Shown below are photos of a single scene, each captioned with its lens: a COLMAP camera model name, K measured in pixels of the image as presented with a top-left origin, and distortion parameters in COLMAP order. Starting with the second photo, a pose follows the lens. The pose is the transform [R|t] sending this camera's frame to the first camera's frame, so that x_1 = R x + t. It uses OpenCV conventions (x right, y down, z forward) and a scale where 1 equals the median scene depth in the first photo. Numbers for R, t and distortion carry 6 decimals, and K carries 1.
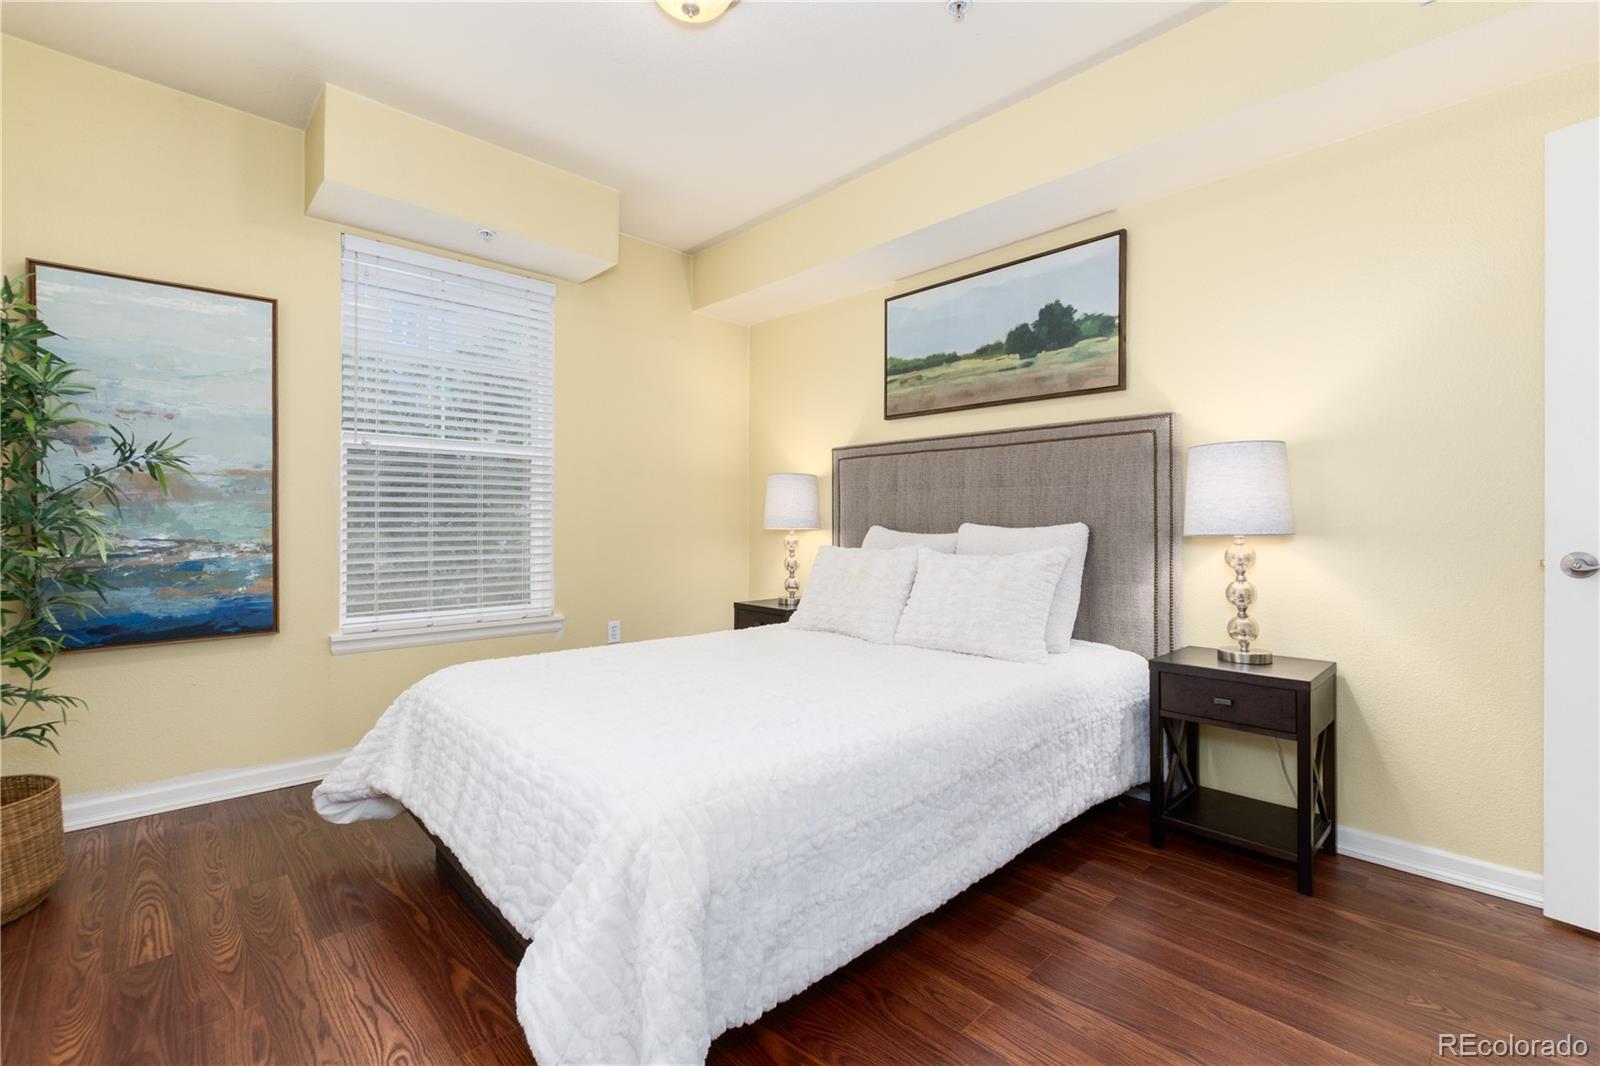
lens RADIAL K [[648.4, 0, 804.9], [0, 648.4, 526.7], [0, 0, 1]] dist [-0.030177, -0.000106]
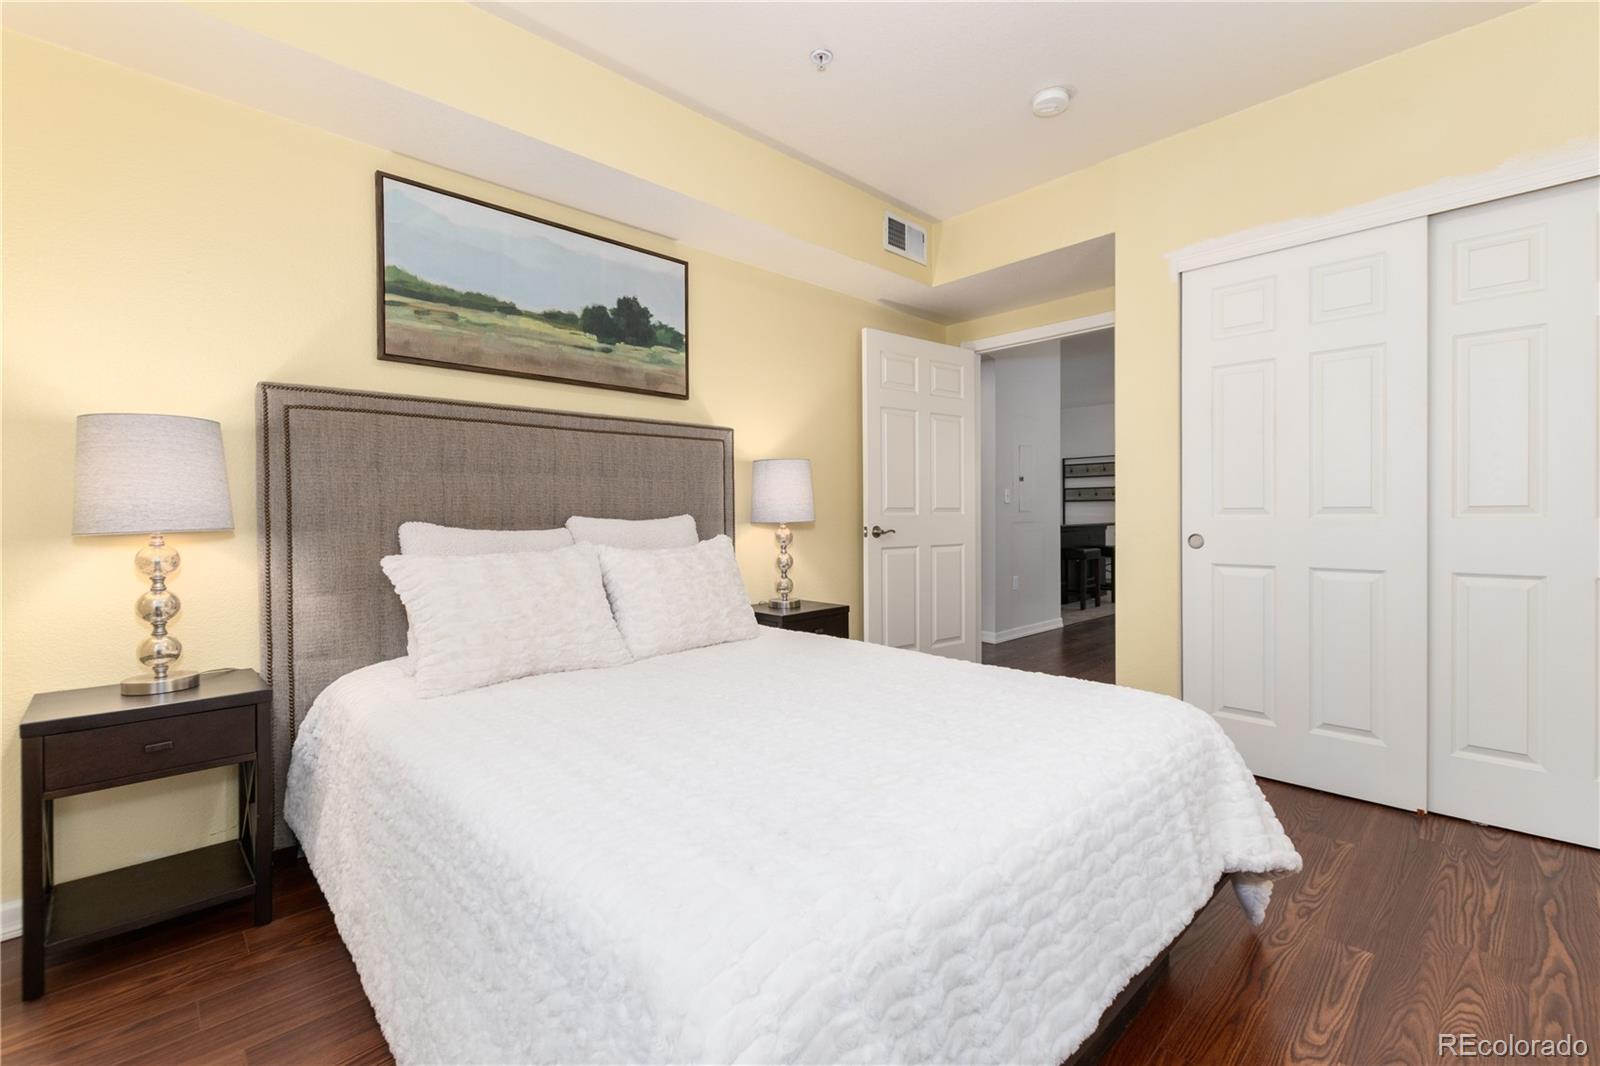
lens RADIAL K [[704.0, 0, 800.8], [0, 704.0, 520.2], [0, 0, 1]] dist [0.001043, -0.001040]
pose [[0.020993, -0.012226, 0.999705, -0.674971], [0.014635, 0.999822, 0.011920, -0.006688], [-0.999672, 0.014381, 0.021168, 0.667599]]
